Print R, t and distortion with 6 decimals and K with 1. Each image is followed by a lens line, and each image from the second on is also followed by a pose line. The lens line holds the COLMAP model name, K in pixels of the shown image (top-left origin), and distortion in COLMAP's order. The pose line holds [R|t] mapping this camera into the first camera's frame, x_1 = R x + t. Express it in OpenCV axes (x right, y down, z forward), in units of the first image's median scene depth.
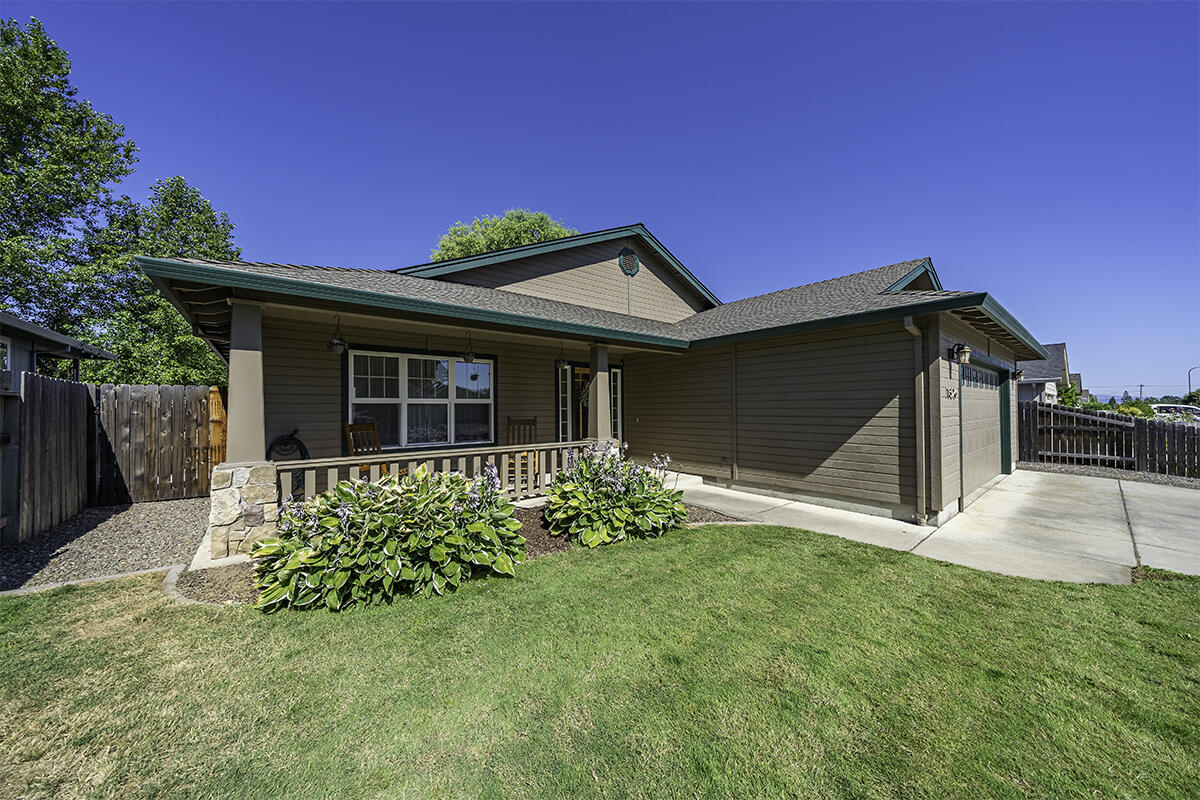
lens RADIAL K [[418.9, 0, 607.3], [0, 418.9, 403.2], [0, 0, 1]] dist [0.001531, -0.000784]
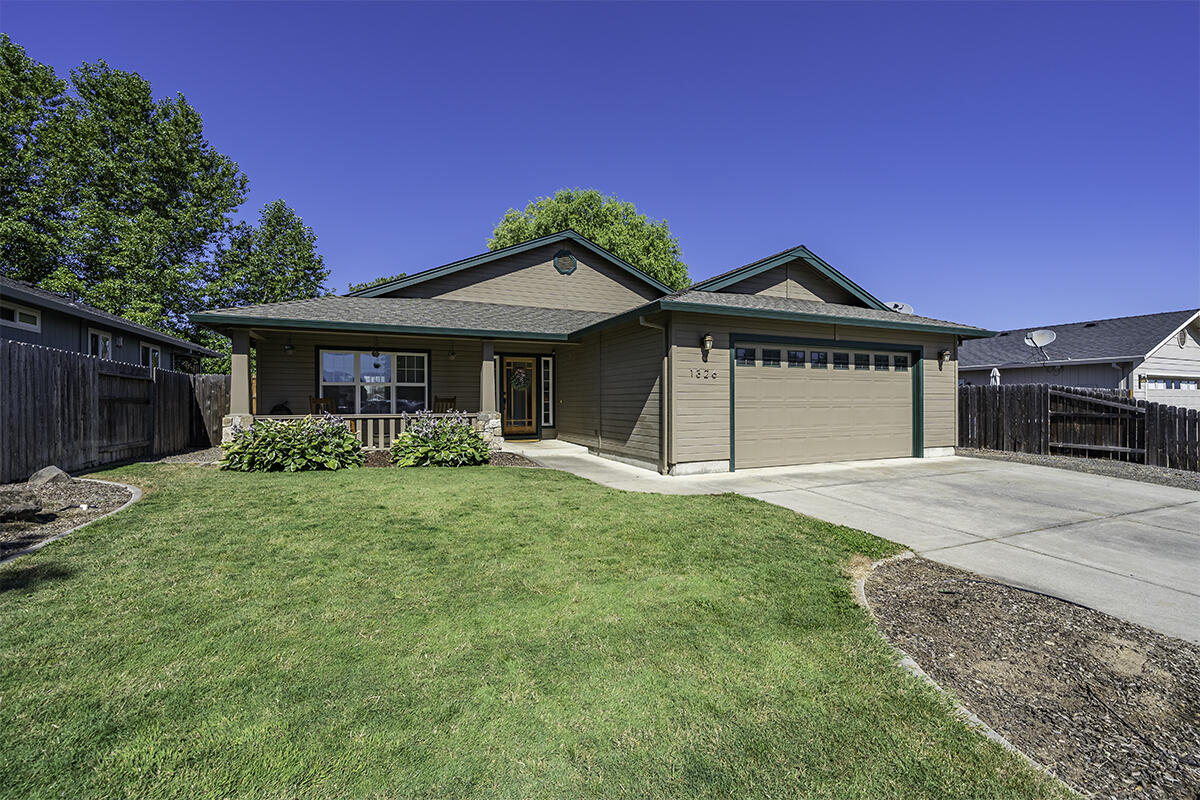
lens RADIAL K [[501.7, 0, 593.5], [0, 501.7, 402.8], [0, 0, 1]] dist [0.000395, 0.000464]
pose [[0.962886, 0.003267, -0.269887, 0.518868], [0.000633, 0.999897, 0.014365, 0.023973], [0.269906, -0.014003, 0.962785, -0.302086]]
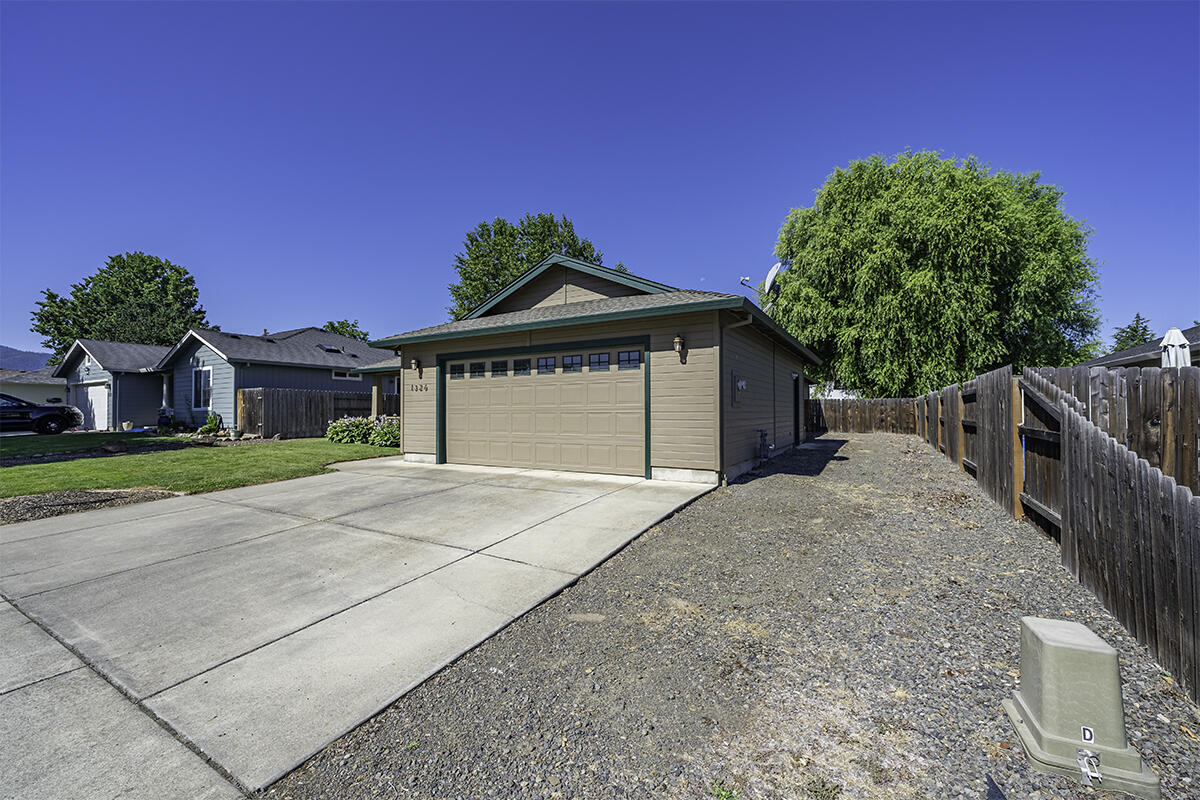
lens RADIAL K [[459.0, 0, 604.7], [0, 459.0, 399.6], [0, 0, 1]] dist [-0.001071, -0.000035]
pose [[0.370991, -0.015224, -0.928512, 1.568105], [0.017663, 0.999800, -0.009336, 0.030996], [0.928469, -0.012937, 0.371186, 0.555364]]
